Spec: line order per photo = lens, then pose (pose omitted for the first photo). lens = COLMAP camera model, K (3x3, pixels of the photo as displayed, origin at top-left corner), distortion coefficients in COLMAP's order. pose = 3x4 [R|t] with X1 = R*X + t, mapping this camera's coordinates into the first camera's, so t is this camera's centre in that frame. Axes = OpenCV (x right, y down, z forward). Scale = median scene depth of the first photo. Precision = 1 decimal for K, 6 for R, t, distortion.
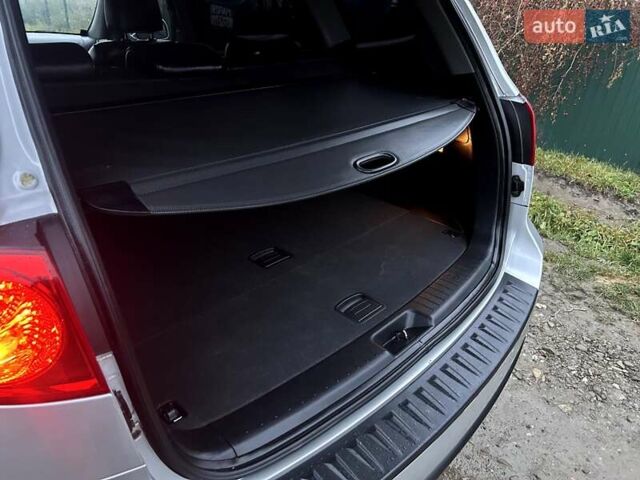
lens RADIAL K [[481.4, 0, 318.0], [0, 481.4, 236.9], [0, 0, 1]] dist [0.065276, -0.067832]
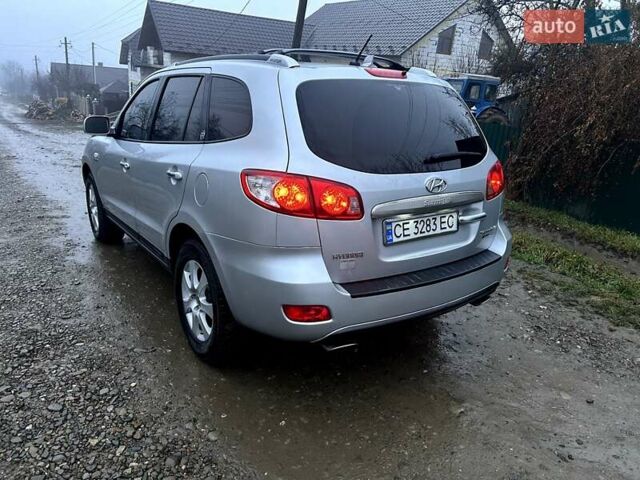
lens RADIAL K [[481.4, 0, 324.6], [0, 481.4, 238.0], [0, 0, 1]] dist [0.065276, -0.067832]
pose [[0.982376, 0.055768, -0.178404, 0.060084], [-0.087473, 0.980654, -0.175120, 0.234152], [0.165186, 0.187639, 0.968248, -0.520039]]
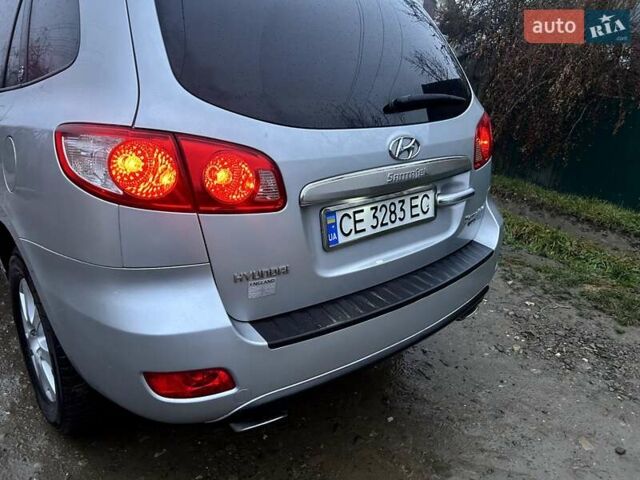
lens RADIAL K [[481.4, 0, 316.0], [0, 481.4, 242.6], [0, 0, 1]] dist [0.065276, -0.067832]
pose [[0.995746, 0.026619, -0.088207, 0.048597], [-0.036742, 0.992662, -0.115204, 0.140200], [0.084493, 0.117955, 0.989418, -0.185853]]
